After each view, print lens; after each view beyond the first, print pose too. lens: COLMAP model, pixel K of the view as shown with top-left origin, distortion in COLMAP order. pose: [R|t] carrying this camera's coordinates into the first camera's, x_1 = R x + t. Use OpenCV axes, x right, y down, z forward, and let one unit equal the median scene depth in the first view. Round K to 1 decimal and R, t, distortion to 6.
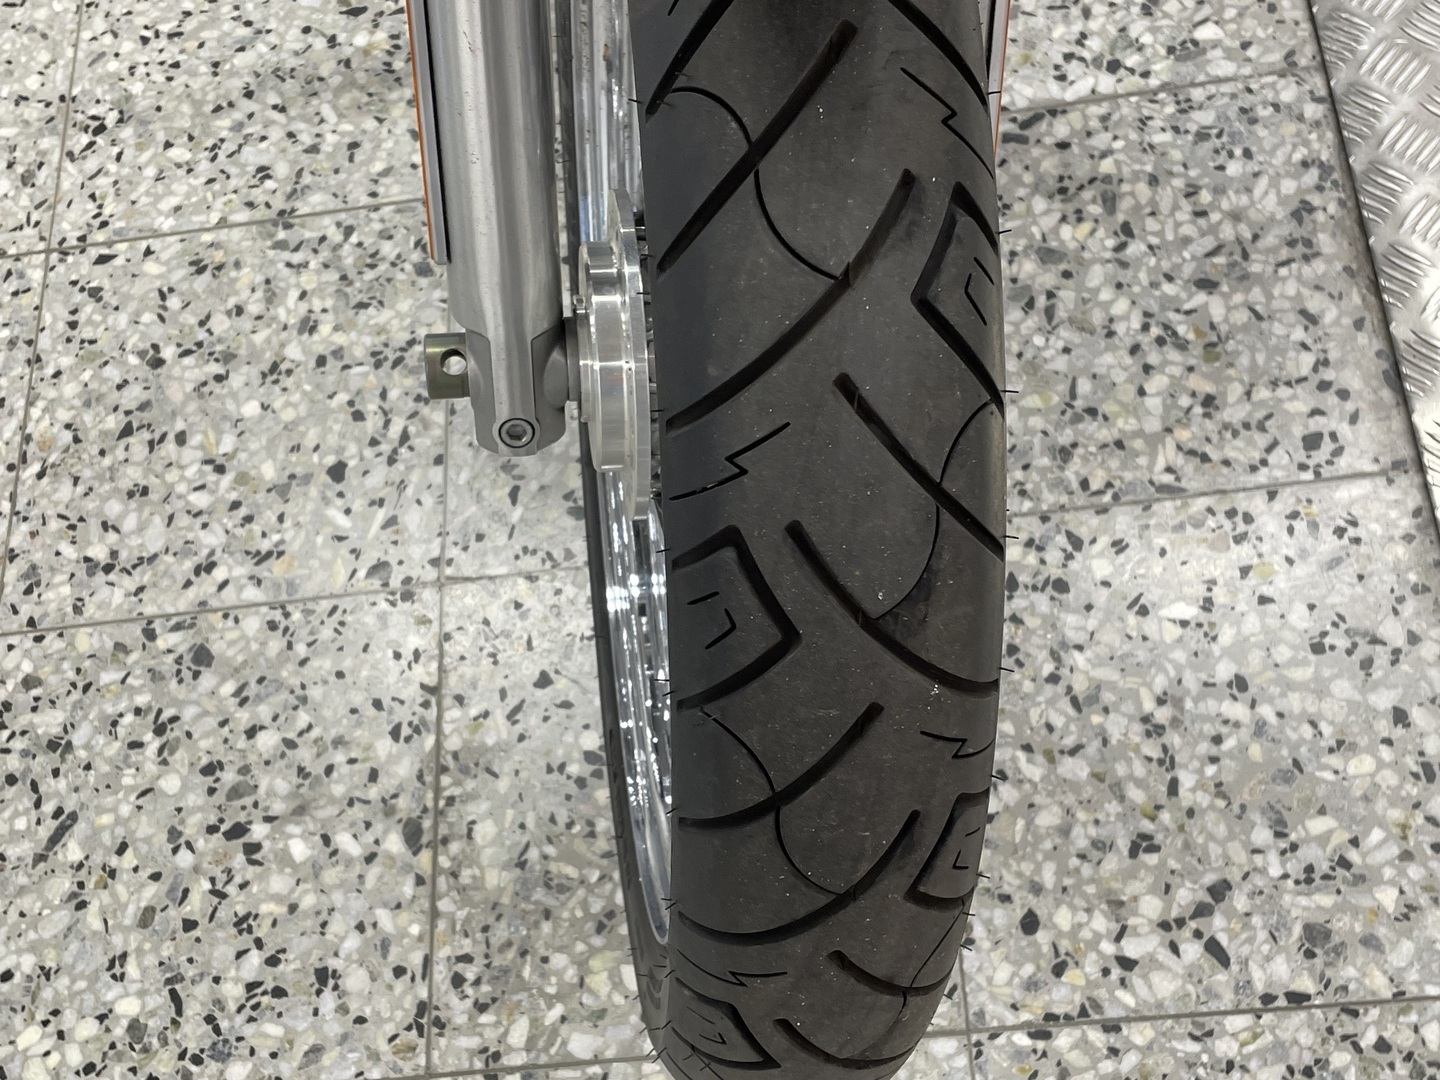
lens RADIAL K [[1762.0, 0, 728.2], [0, 1762.0, 531.0], [0, 0, 1]] dist [0.059401, 0.000000]
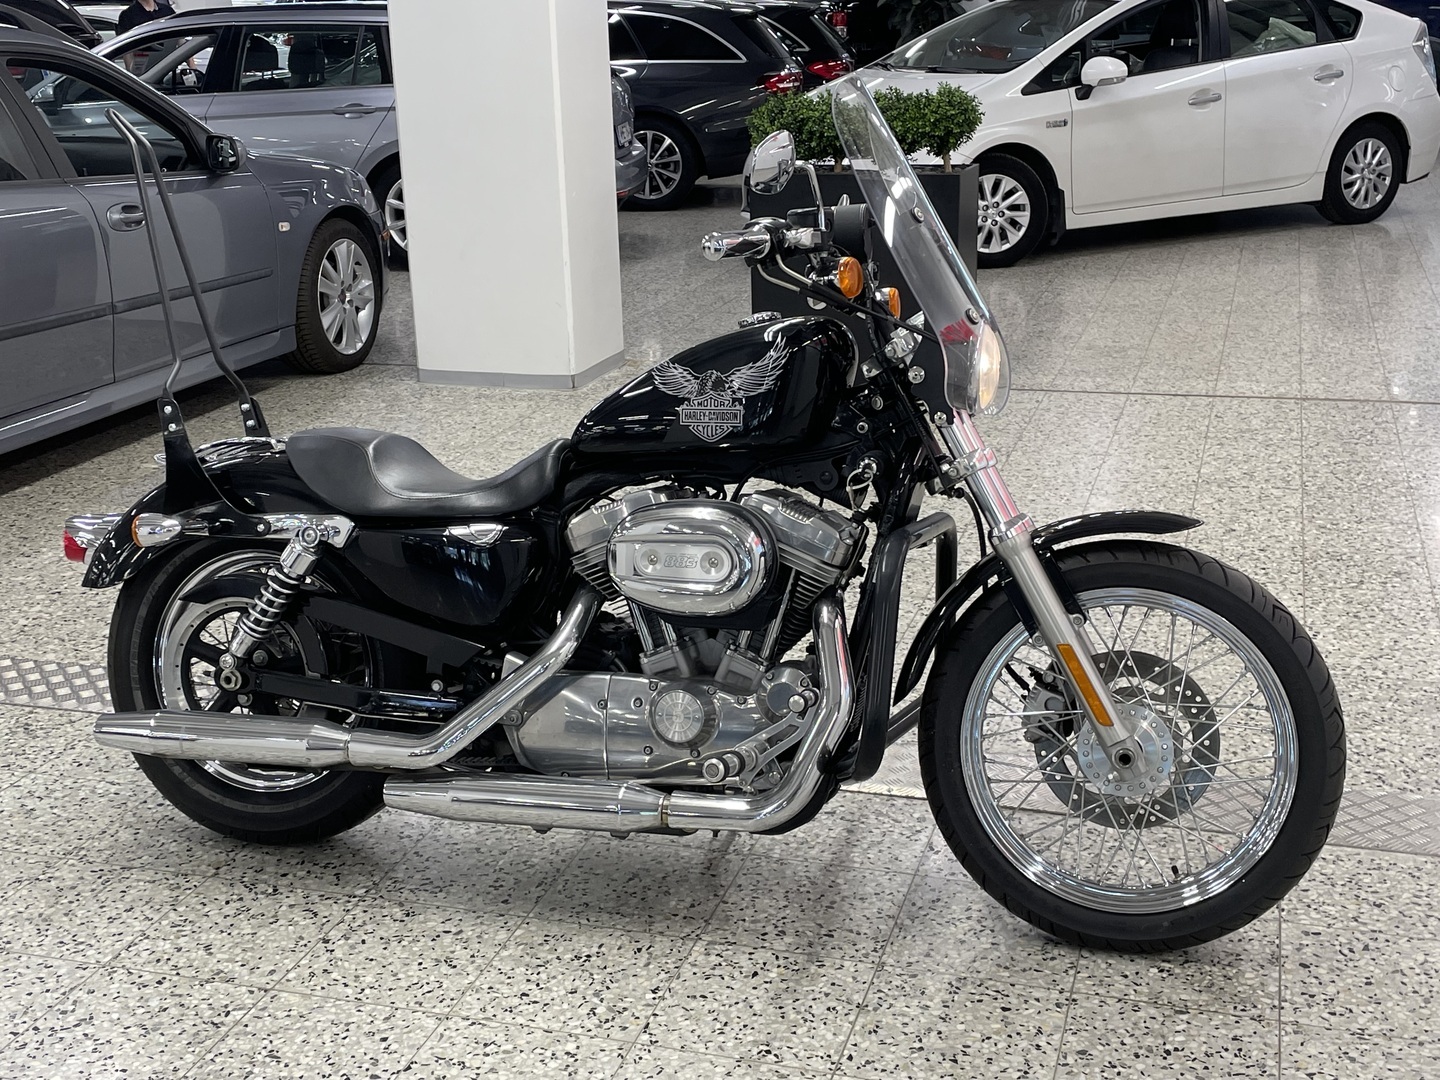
lens RADIAL K [[1762.0, 0, 723.7], [0, 1762.0, 538.5], [0, 0, 1]] dist [0.059401, 0.000000]
pose [[0.337794, -0.126194, 0.932722, -2.454779], [0.836464, 0.494595, -0.236016, -0.100736], [-0.431536, 0.859913, 0.272628, 0.010698]]
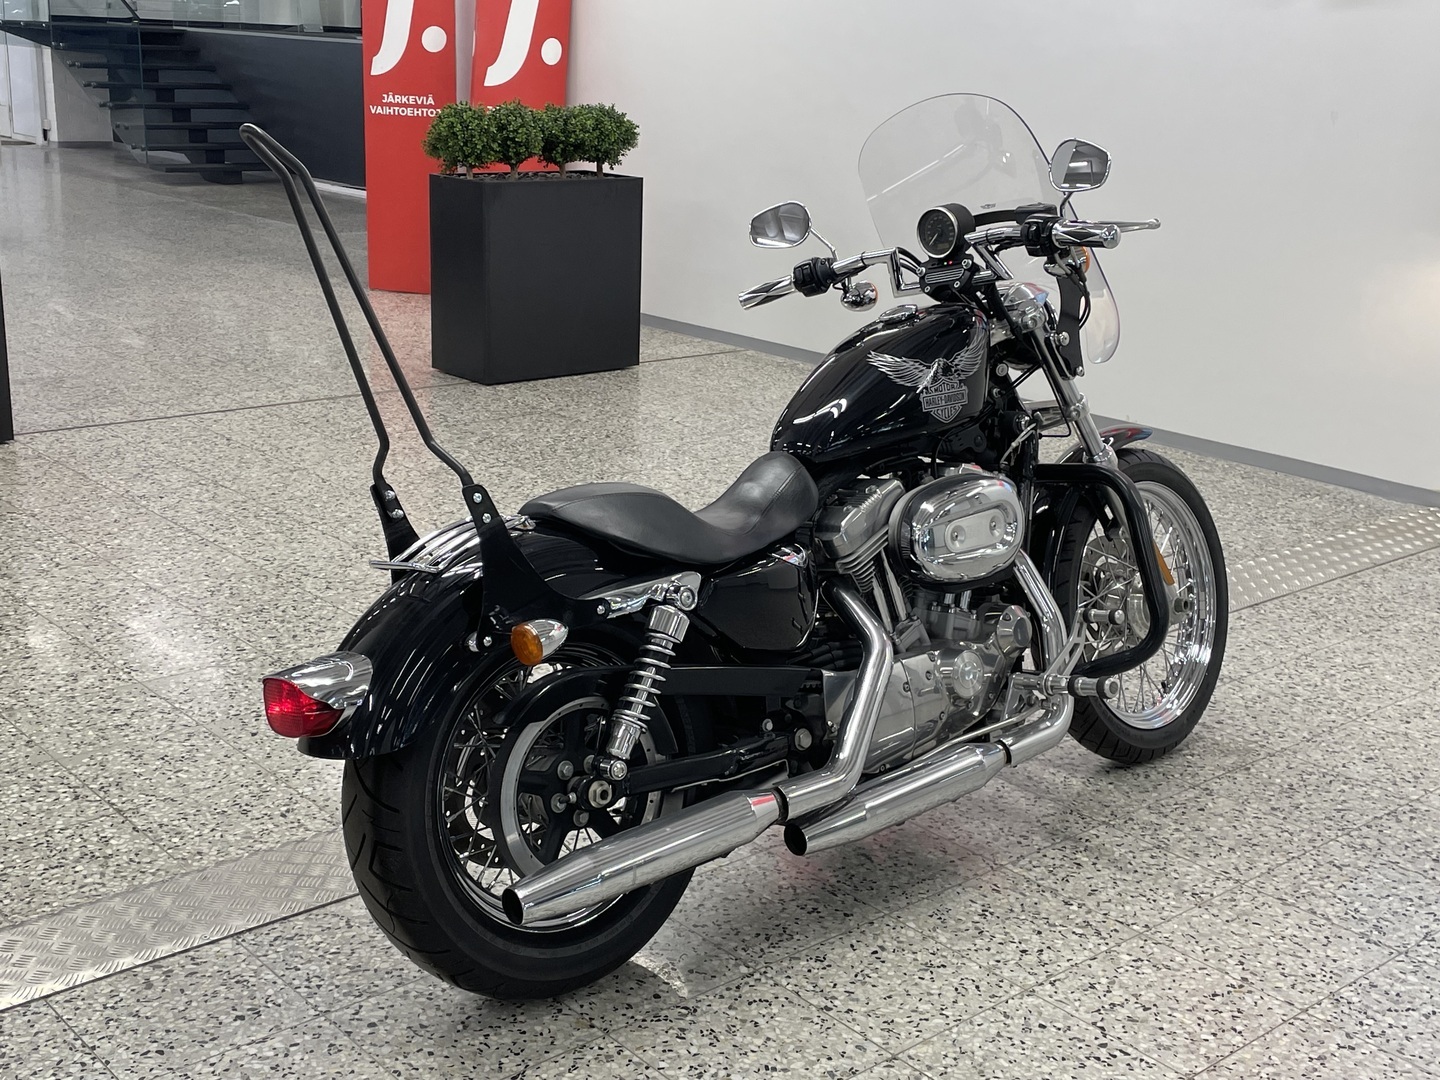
lens RADIAL K [[1762.0, 0, 712.9], [0, 1762.0, 540.1], [0, 0, 1]] dist [0.059401, 0.000000]
pose [[-0.614471, -0.080885, 0.784782, -2.065771], [0.738036, 0.292586, 0.608026, -2.645887], [-0.278796, 0.952812, -0.120090, 1.180738]]
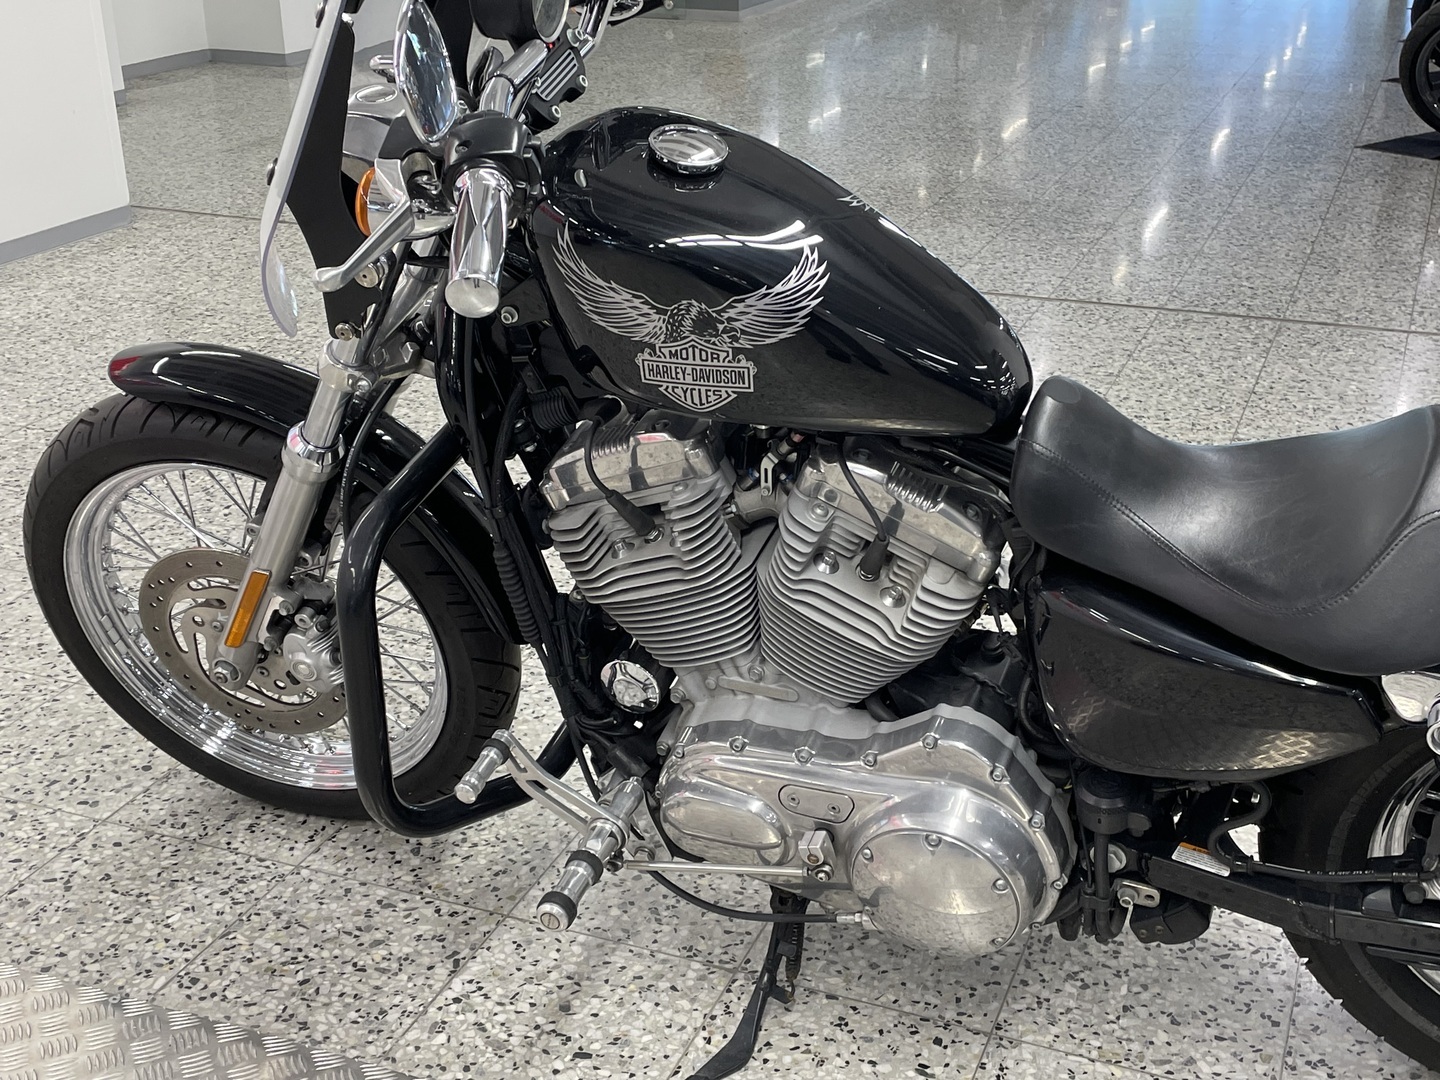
lens RADIAL K [[1762.0, 0, 732.8], [0, 1762.0, 543.4], [0, 0, 1]] dist [0.059401, 0.000000]
pose [[-0.406187, 0.500960, -0.764232, 1.232441], [-0.794301, 0.219915, 0.566324, -1.586807], [0.451772, 0.837064, 0.308586, 0.253938]]
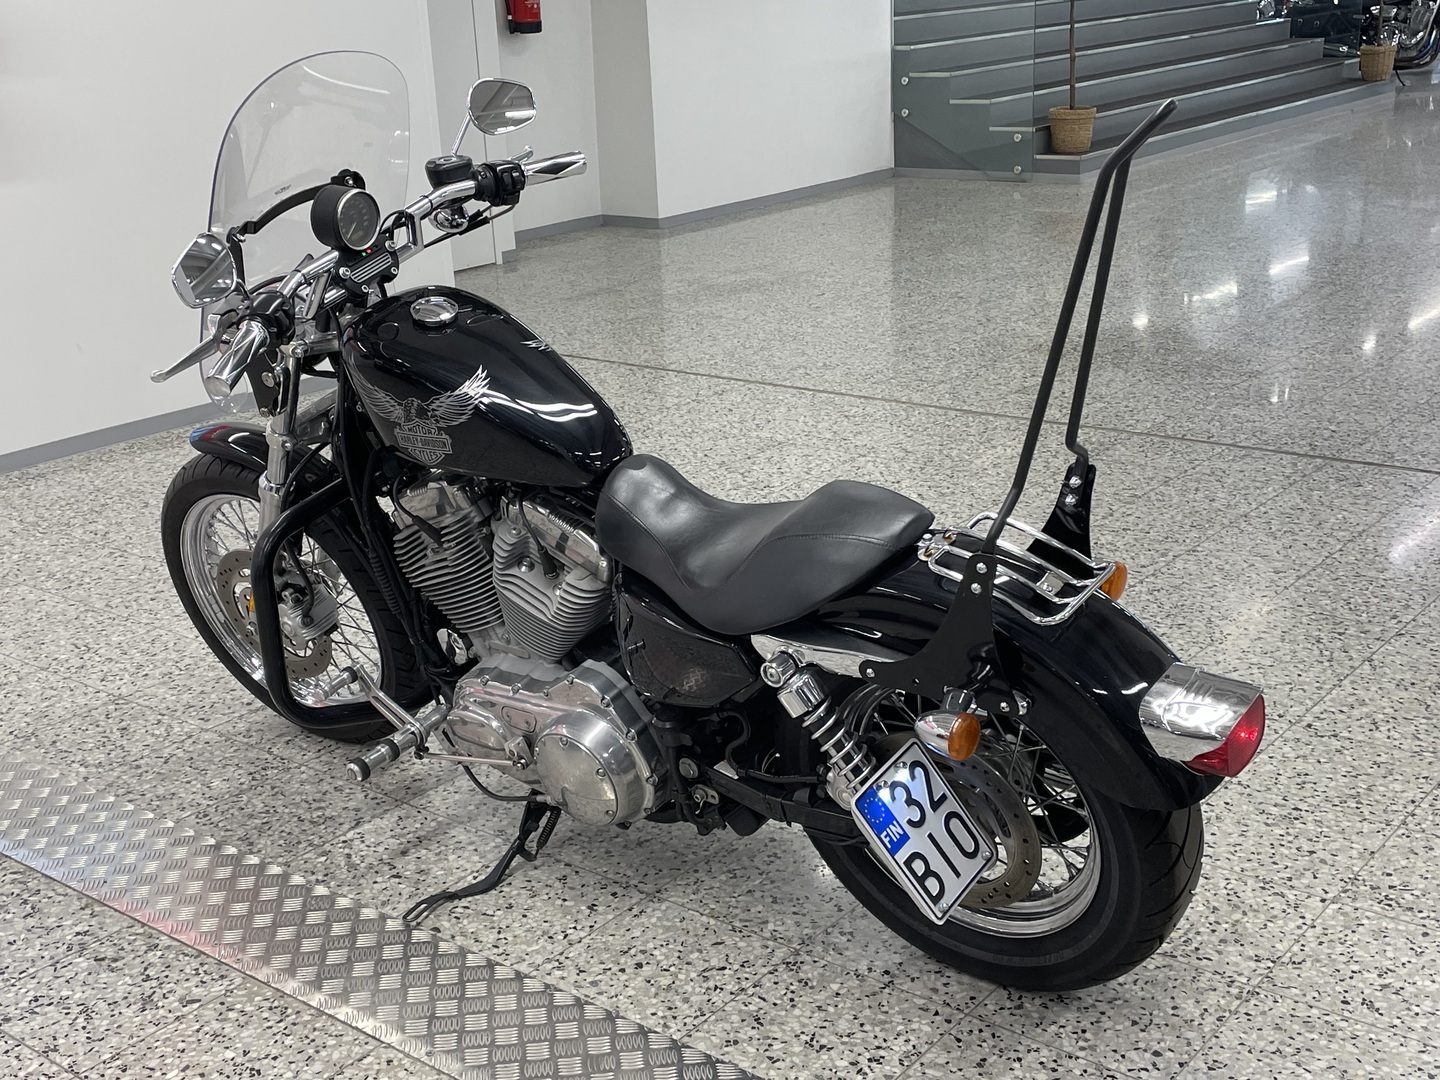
lens RADIAL K [[1762.0, 0, 714.9], [0, 1762.0, 544.6], [0, 0, 1]] dist [0.059401, 0.000000]
pose [[-0.646512, 0.411907, -0.642149, 1.434142], [-0.610782, 0.224892, 0.759189, -2.822594], [0.457130, 0.883038, 0.106190, 0.614066]]
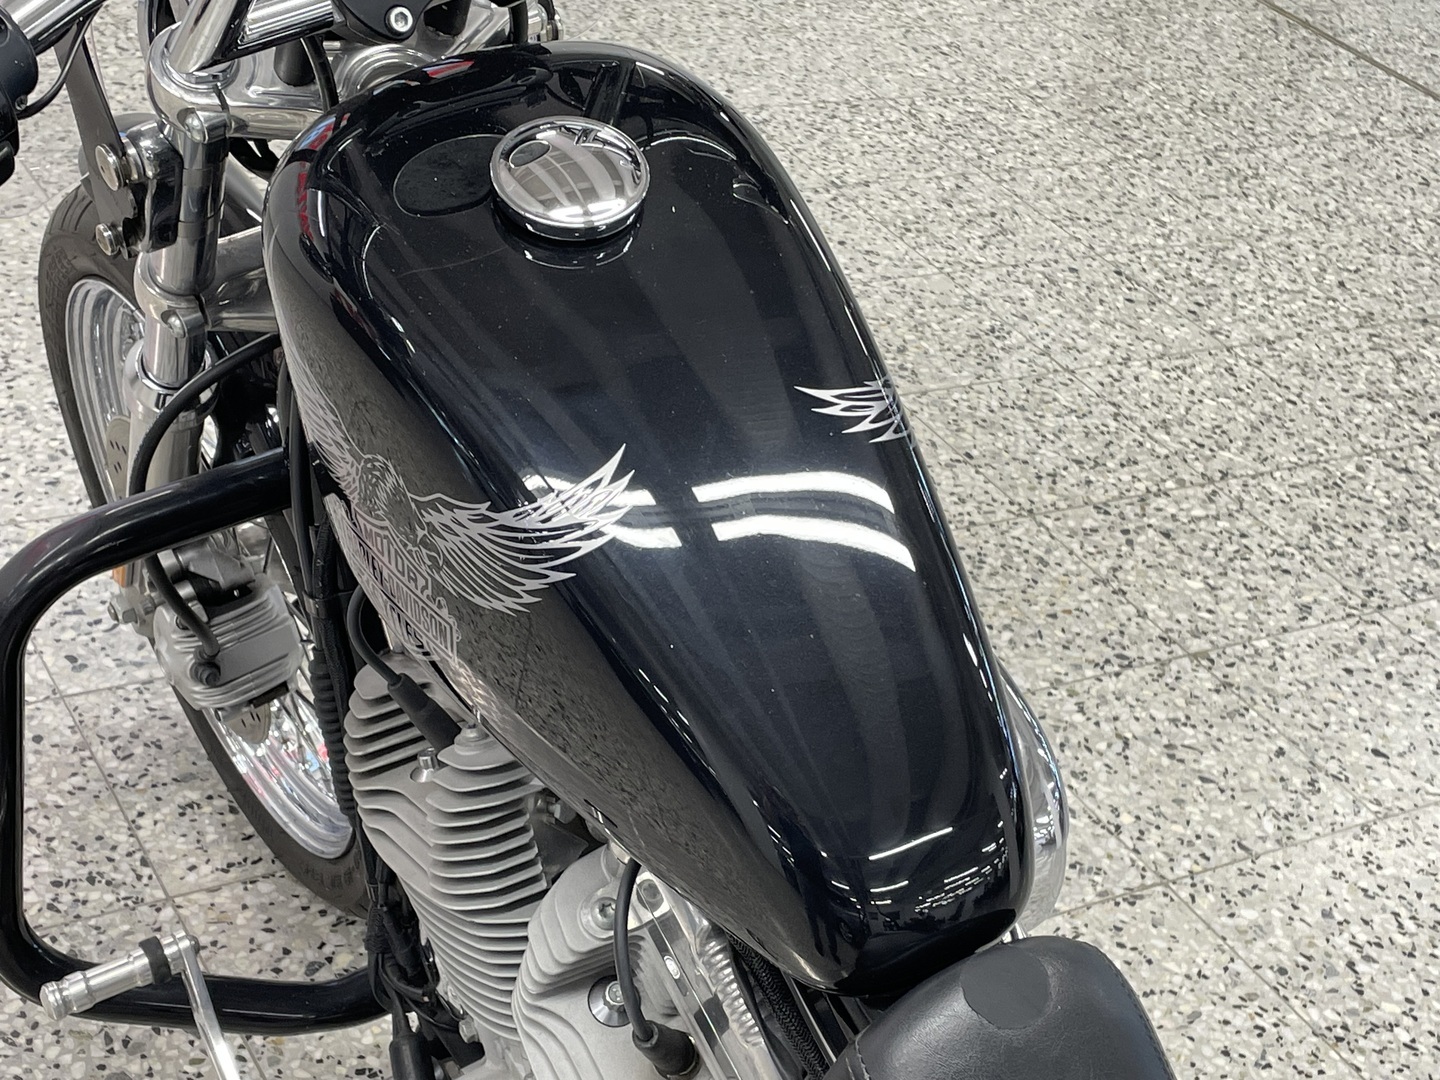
lens RADIAL K [[2249.9, 0, 719.3], [0, 2249.9, 529.4], [0, 0, 1]] dist [0.044325, 0.000000]
pose [[-0.883137, 0.255636, -0.393343, 0.334968], [-0.436205, -0.138971, 0.889052, -1.678066], [0.172611, 0.956733, 0.234240, 0.345265]]
